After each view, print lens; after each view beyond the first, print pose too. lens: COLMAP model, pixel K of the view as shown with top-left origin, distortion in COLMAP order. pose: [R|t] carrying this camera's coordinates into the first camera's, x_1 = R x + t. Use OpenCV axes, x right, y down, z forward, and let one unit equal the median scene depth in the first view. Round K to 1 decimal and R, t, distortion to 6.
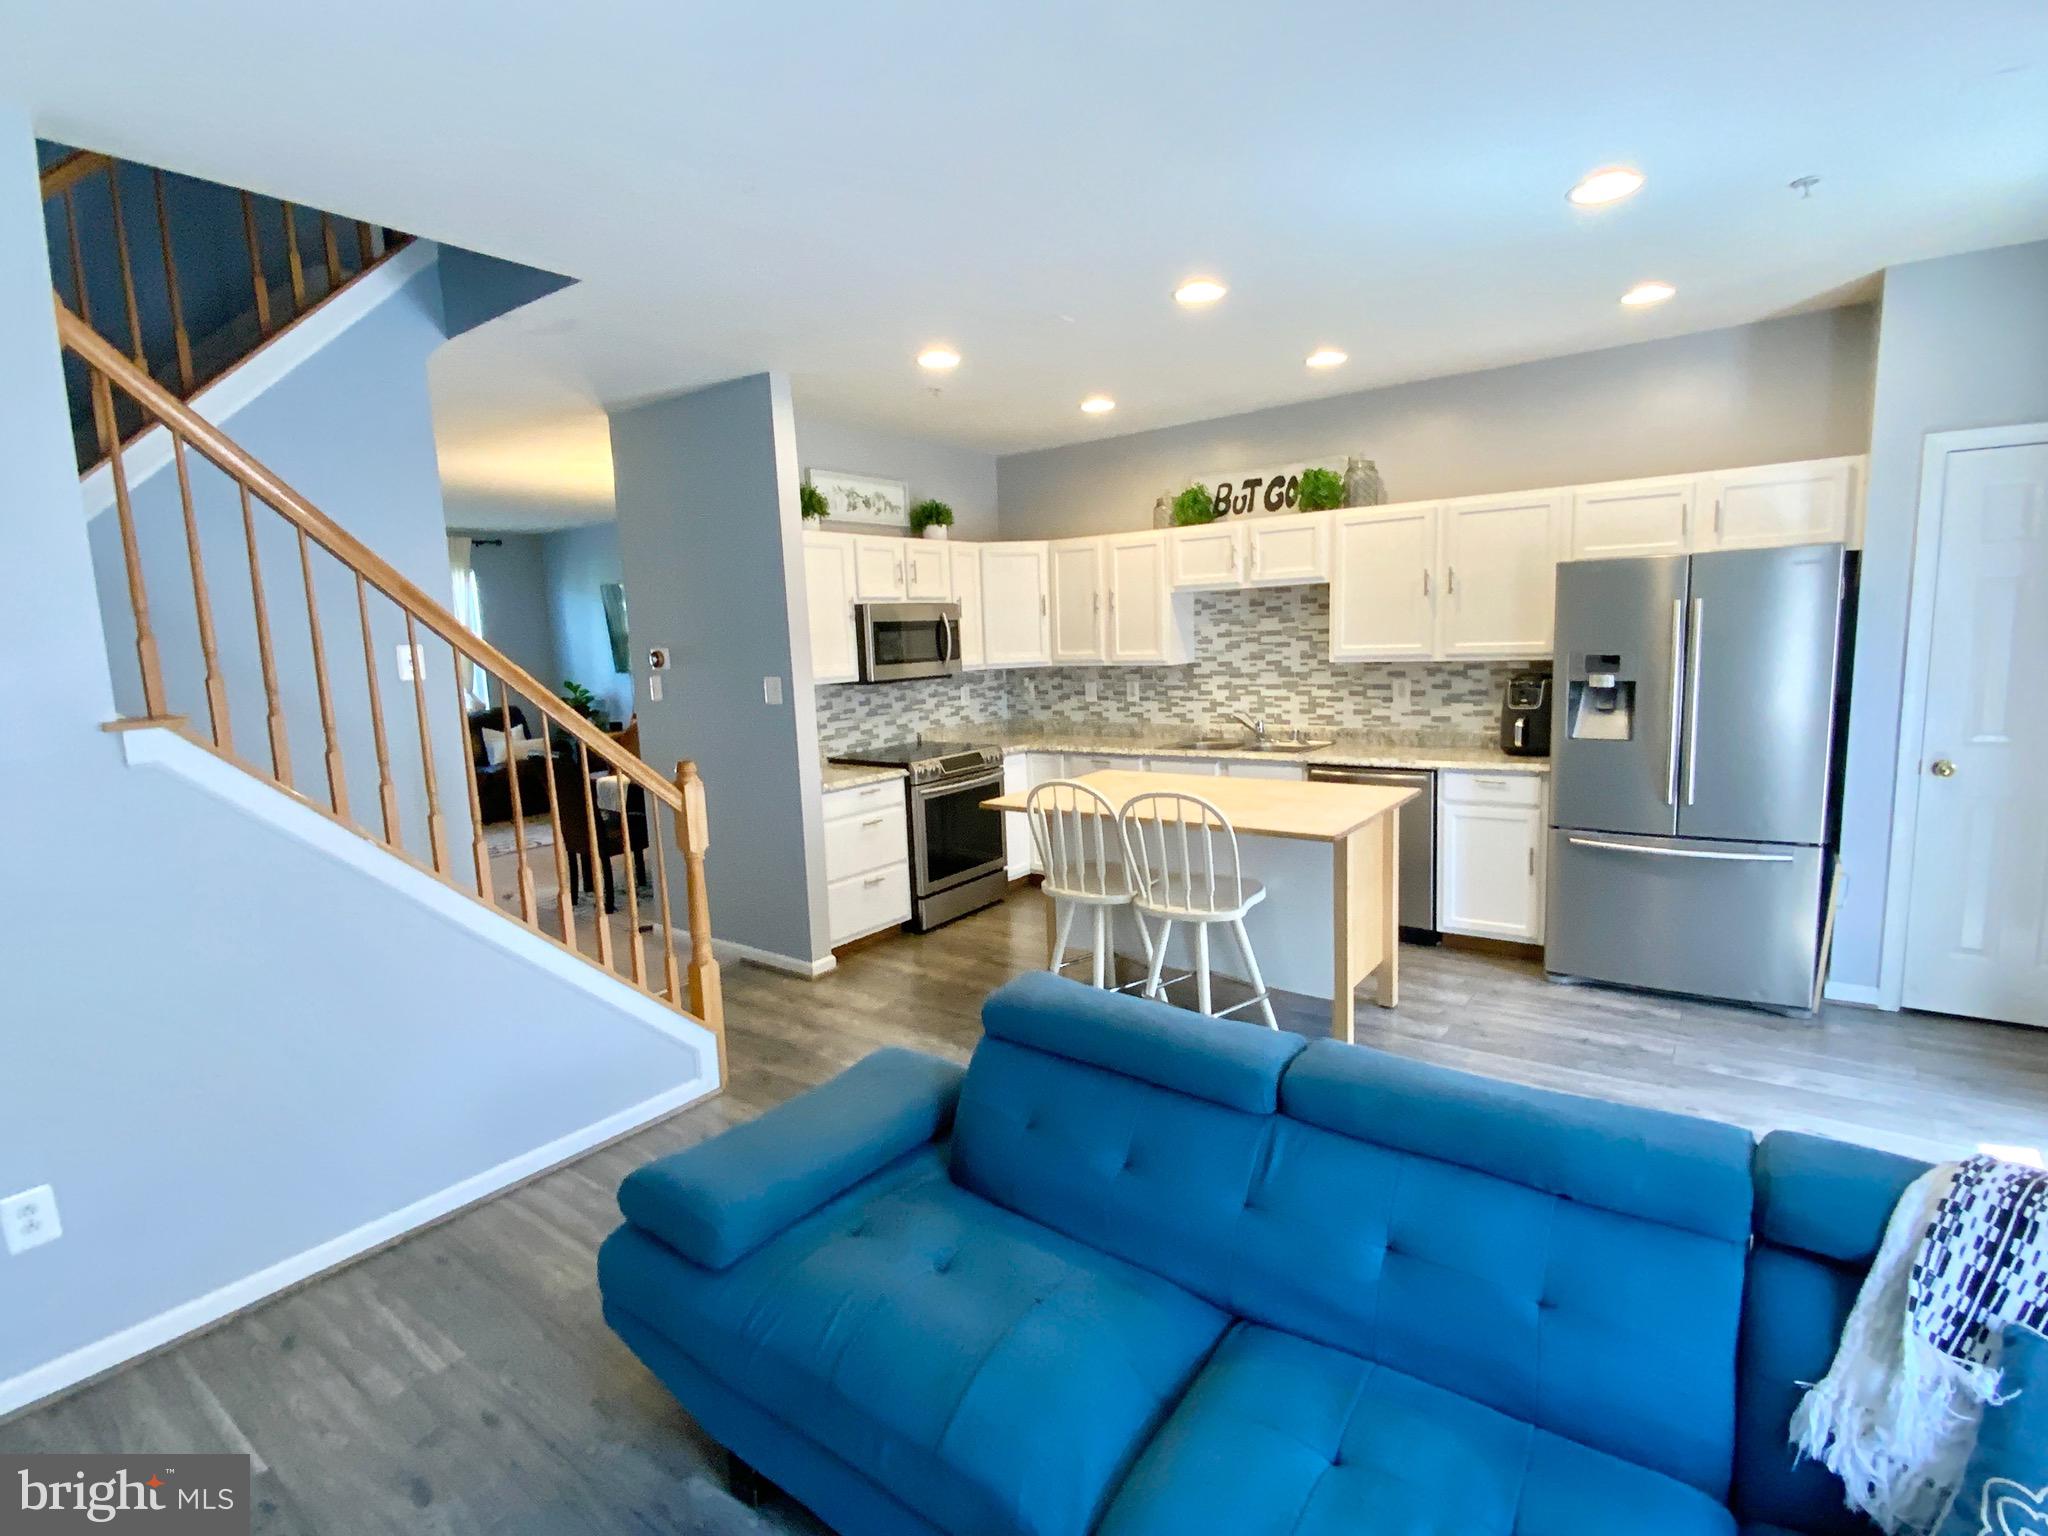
lens RADIAL K [[993.7, 0, 1015.7], [0, 993.7, 757.5], [0, 0, 1]] dist [0.019469, -0.015252]
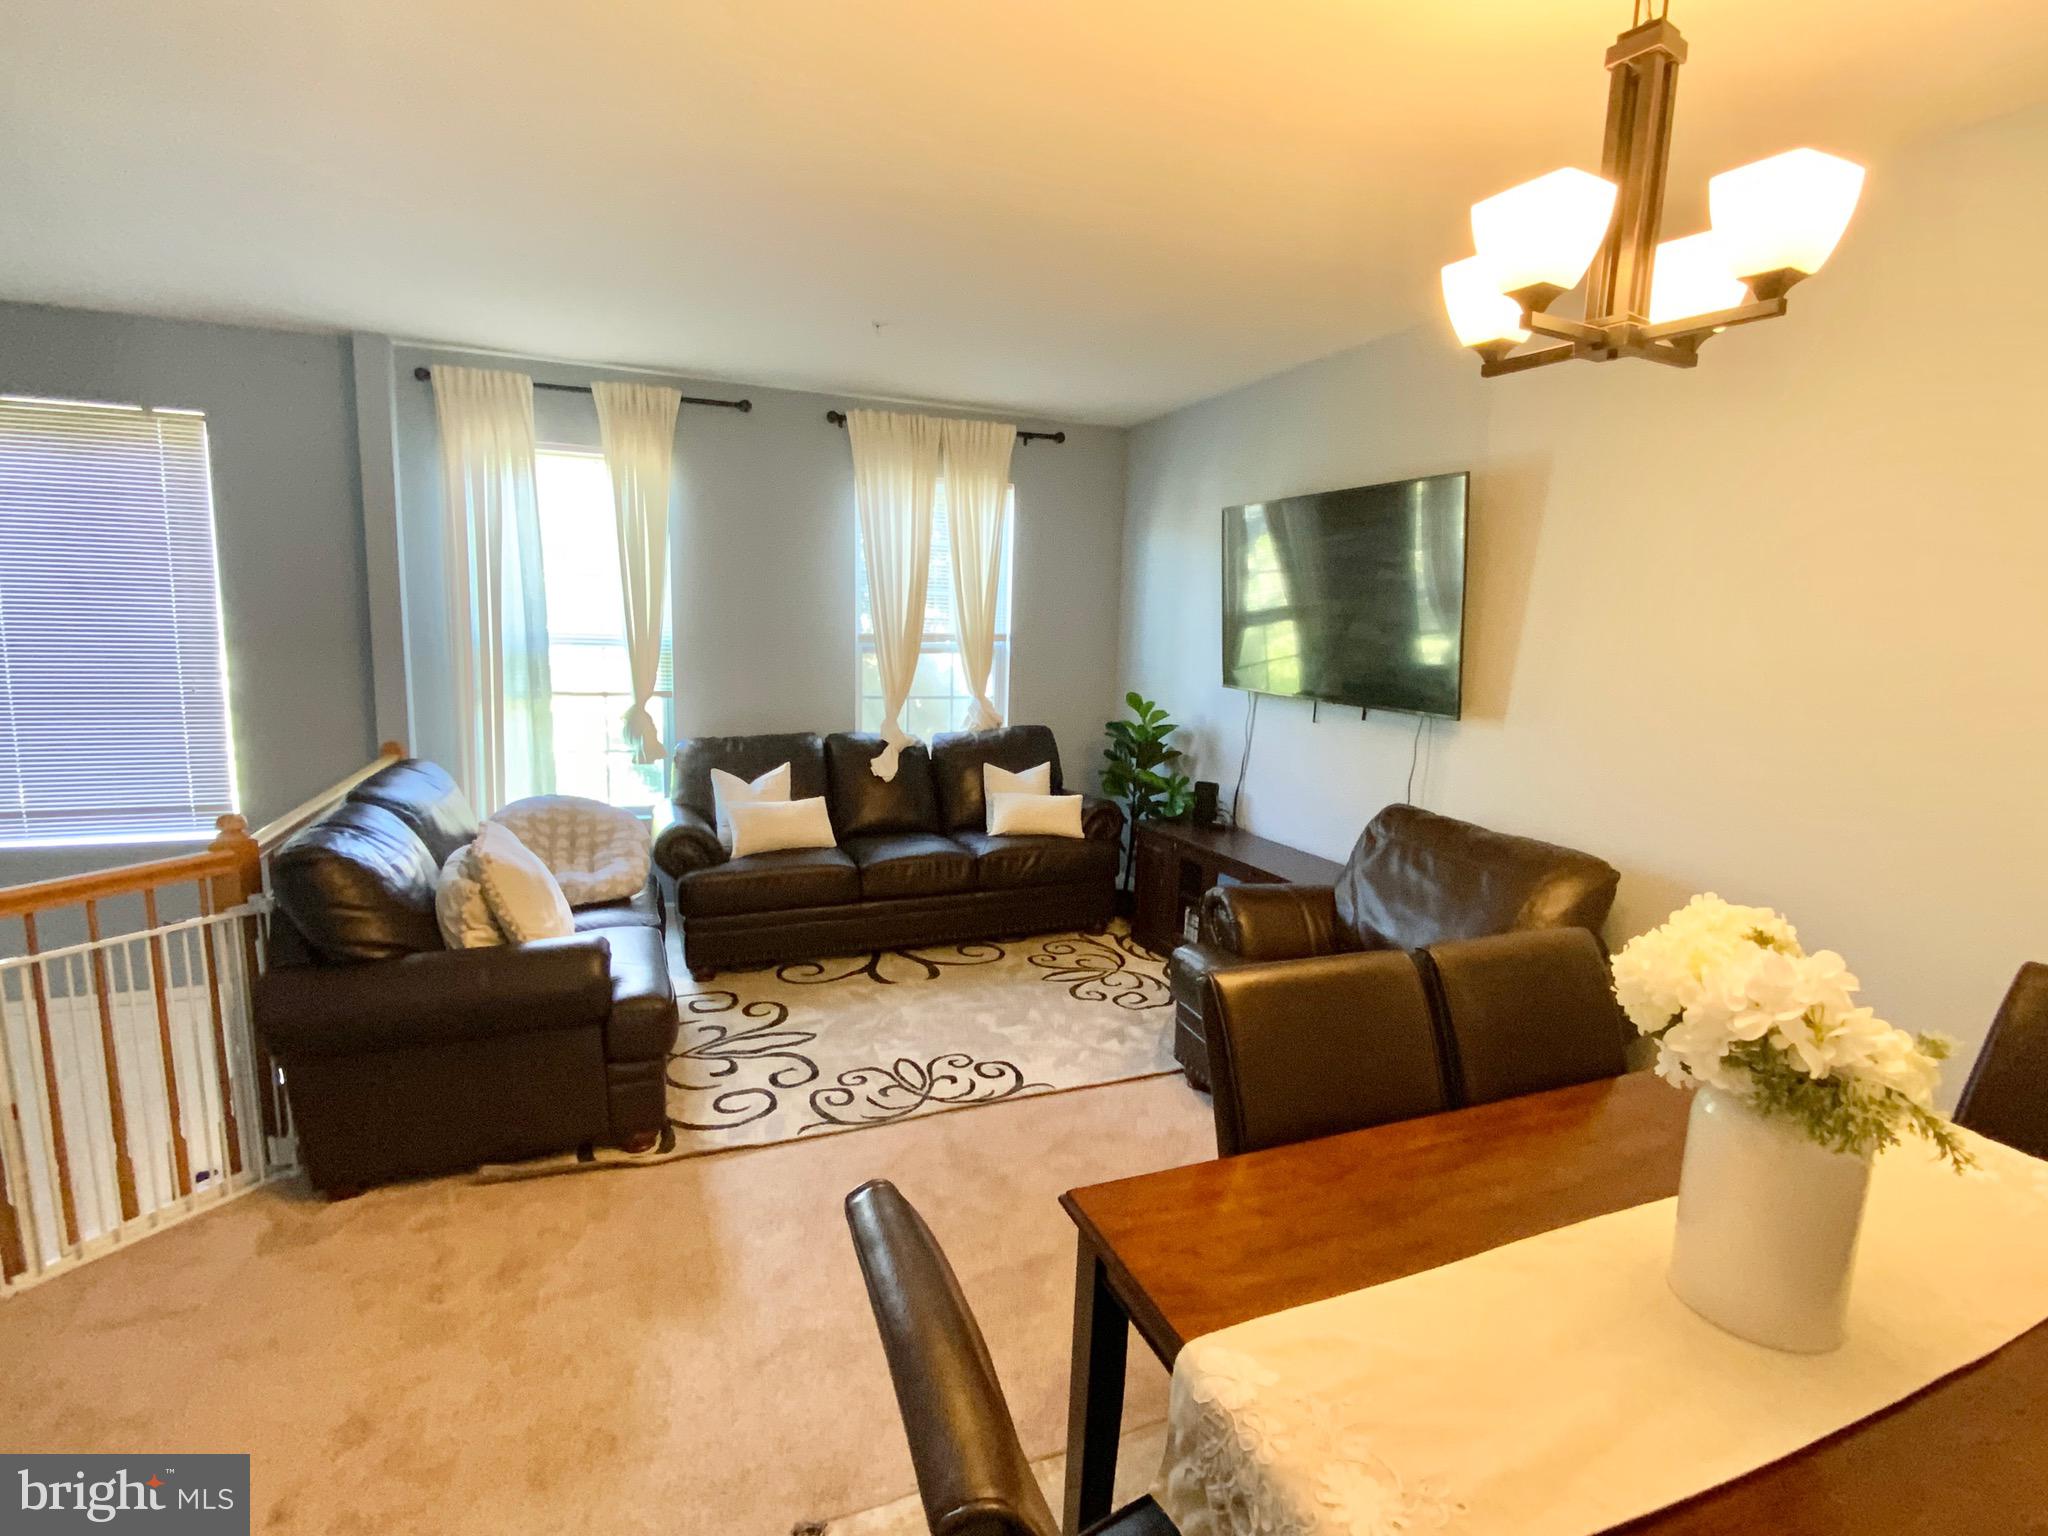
lens RADIAL K [[993.7, 0, 1010.9], [0, 993.7, 784.3], [0, 0, 1]] dist [0.019469, -0.015252]
pose [[0.843531, 0.150474, -0.515571, -0.416602], [-0.133996, 0.988557, 0.069288, -0.104635], [0.520097, 0.010638, 0.854041, 0.959073]]
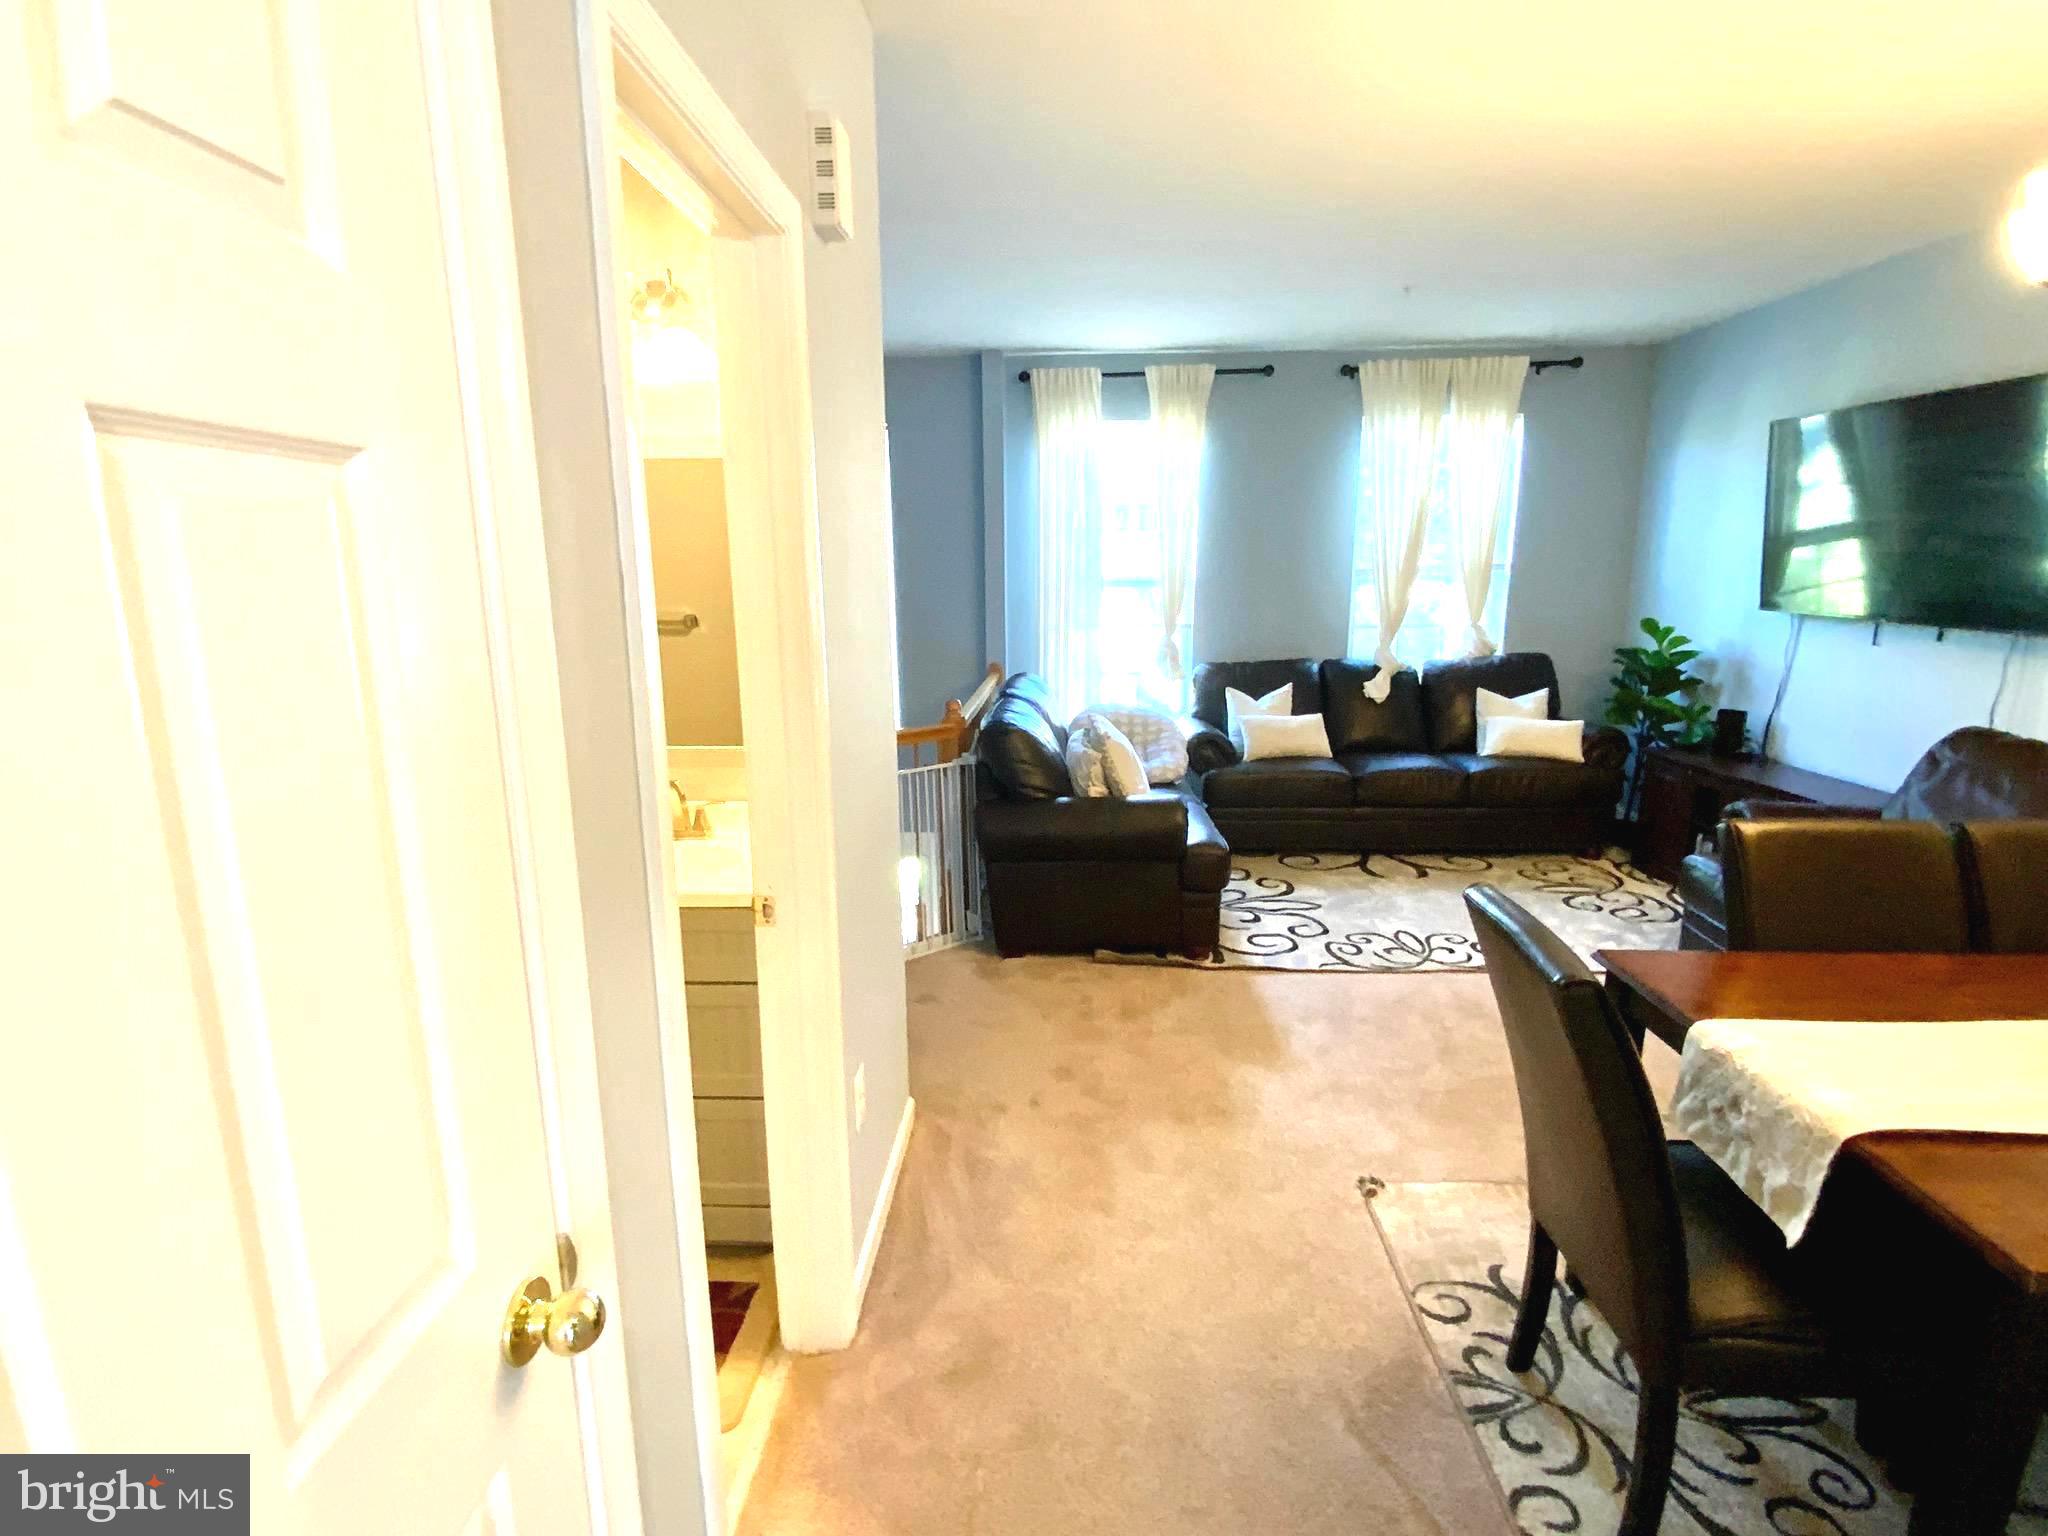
lens RADIAL K [[993.7, 0, 1015.6], [0, 993.7, 769.4], [0, 0, 1]] dist [0.019469, -0.015252]
pose [[0.549945, 0.209165, -0.808585, -0.355279], [-0.127607, 0.977809, 0.166150, -0.081504], [0.825395, 0.011808, 0.564432, 0.800800]]
